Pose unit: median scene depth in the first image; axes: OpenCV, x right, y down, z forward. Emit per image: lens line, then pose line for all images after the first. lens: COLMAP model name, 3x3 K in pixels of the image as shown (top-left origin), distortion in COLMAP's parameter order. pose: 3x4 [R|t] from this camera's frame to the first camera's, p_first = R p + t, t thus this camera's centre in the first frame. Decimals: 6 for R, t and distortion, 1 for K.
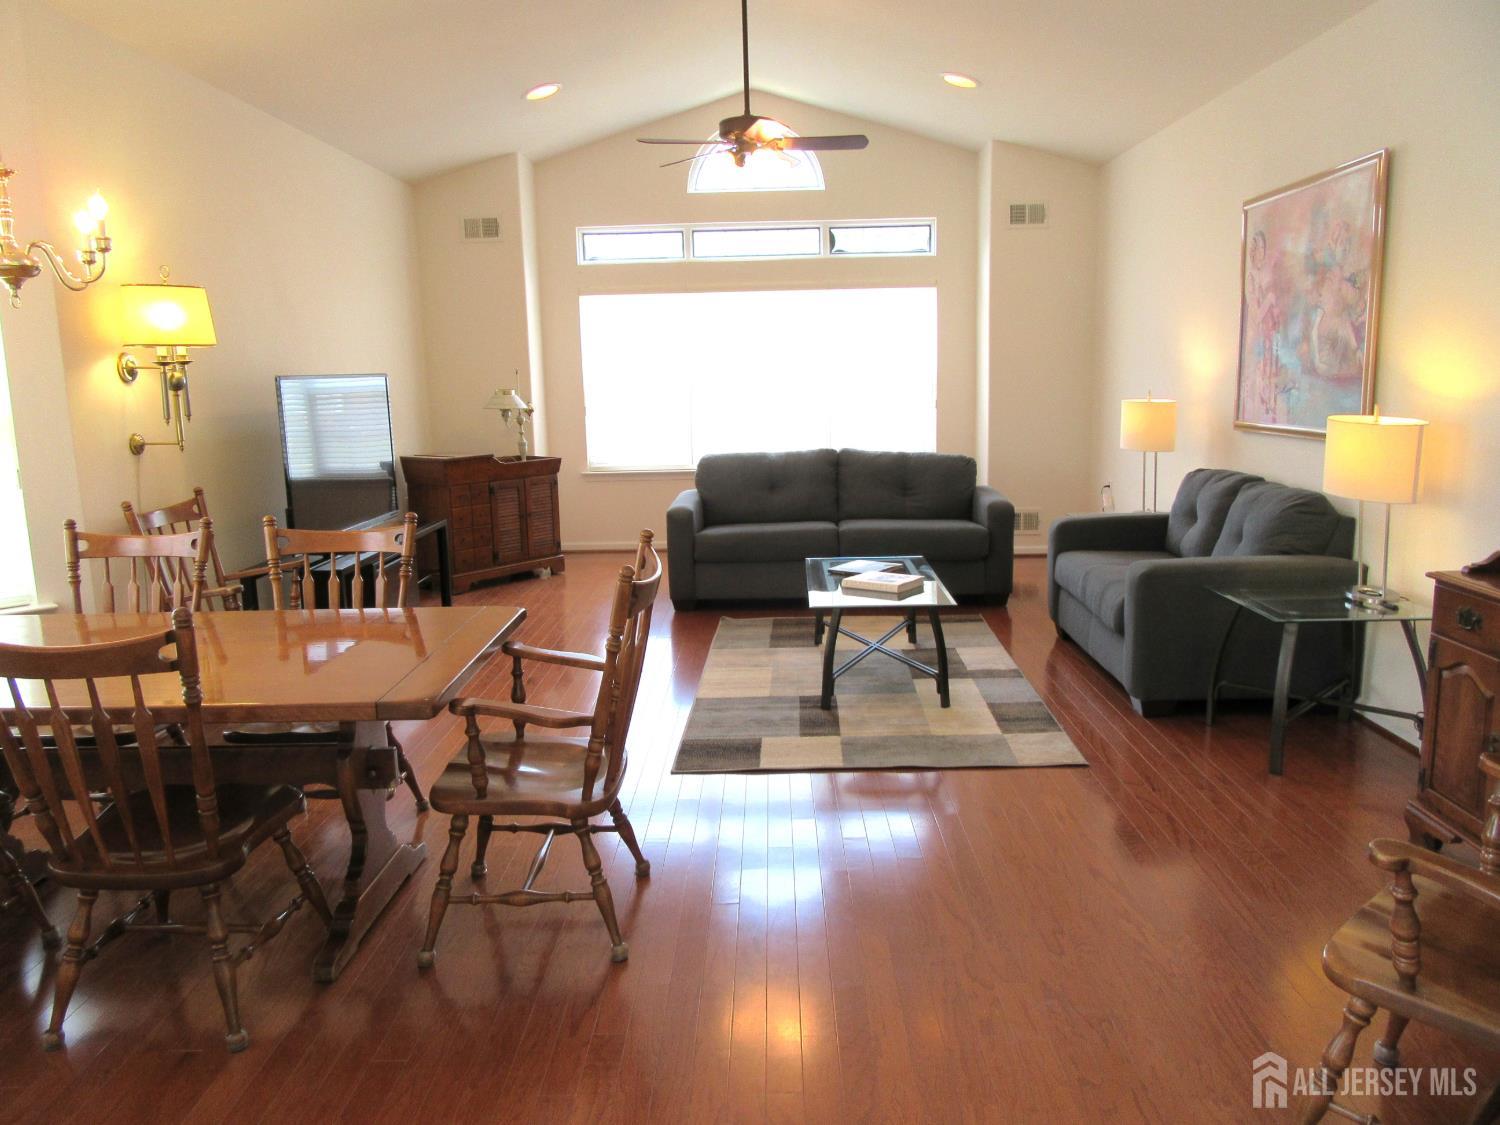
lens RADIAL K [[1122.9, 0, 753.2], [0, 1122.9, 557.5], [0, 0, 1]] dist [-0.011628, 0.027970]
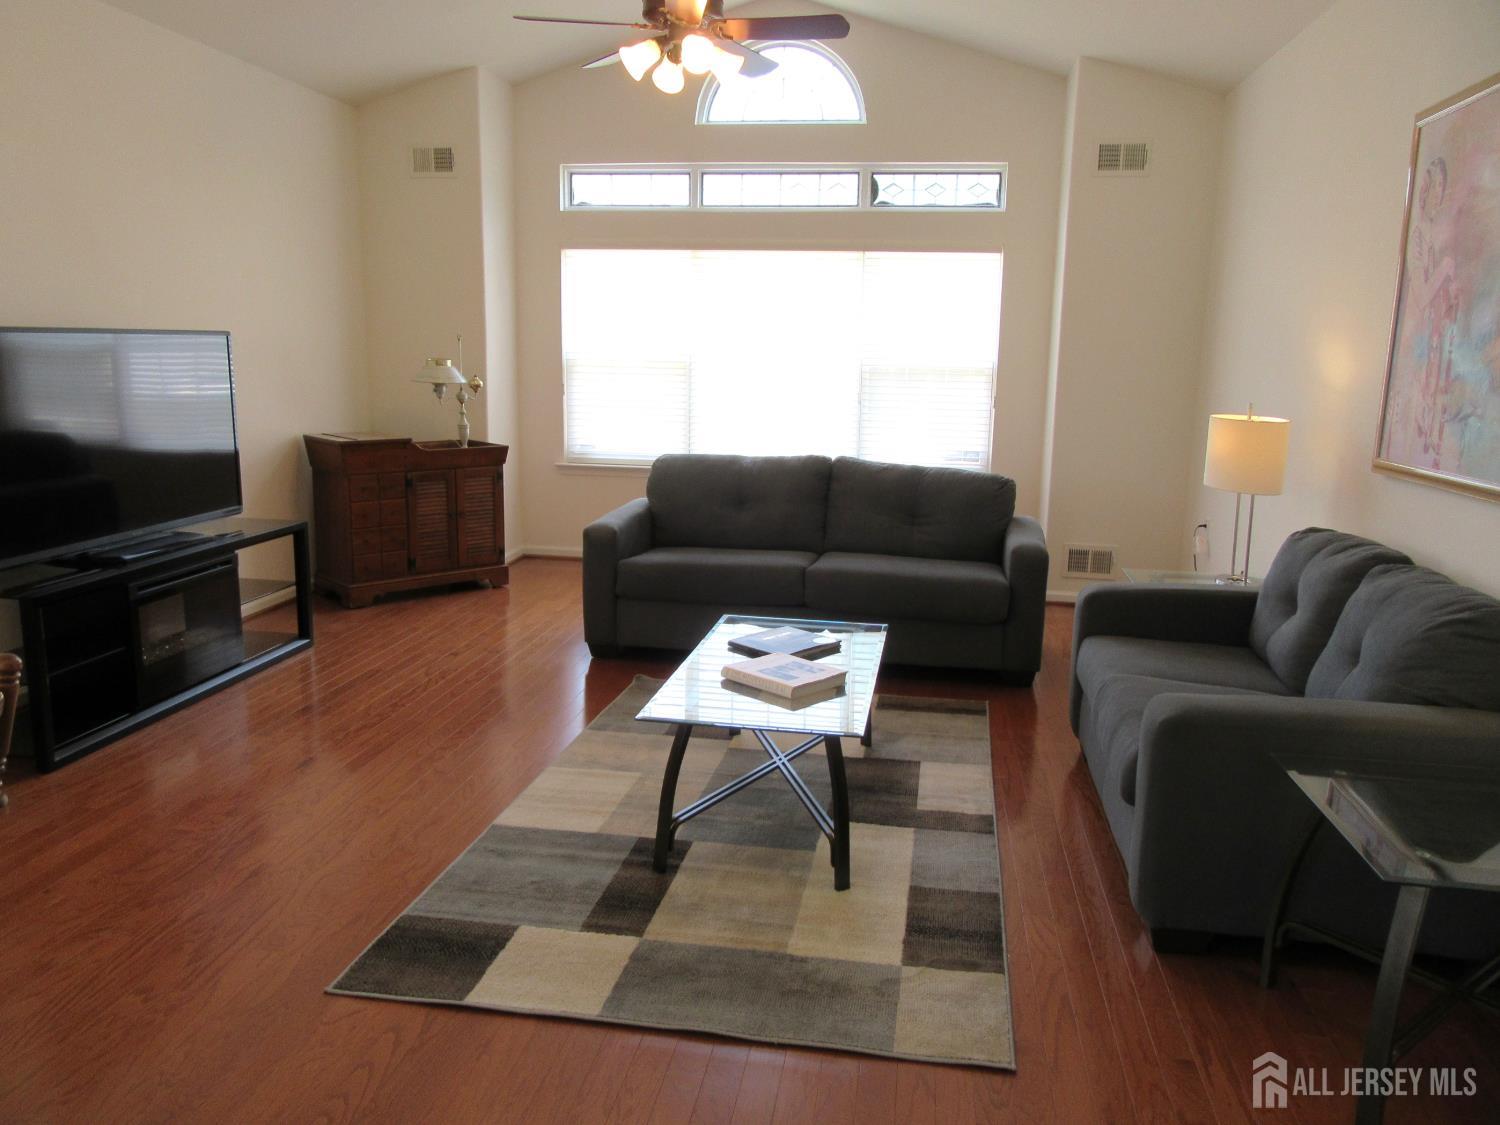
lens RADIAL K [[1122.9, 0, 744.4], [0, 1122.9, 560.9], [0, 0, 1]] dist [-0.011628, 0.027970]
pose [[0.988747, 0.069732, -0.132348, 0.138328], [-0.066742, 0.997408, 0.026902, -0.048547], [0.133881, -0.017766, 0.990838, 0.267433]]
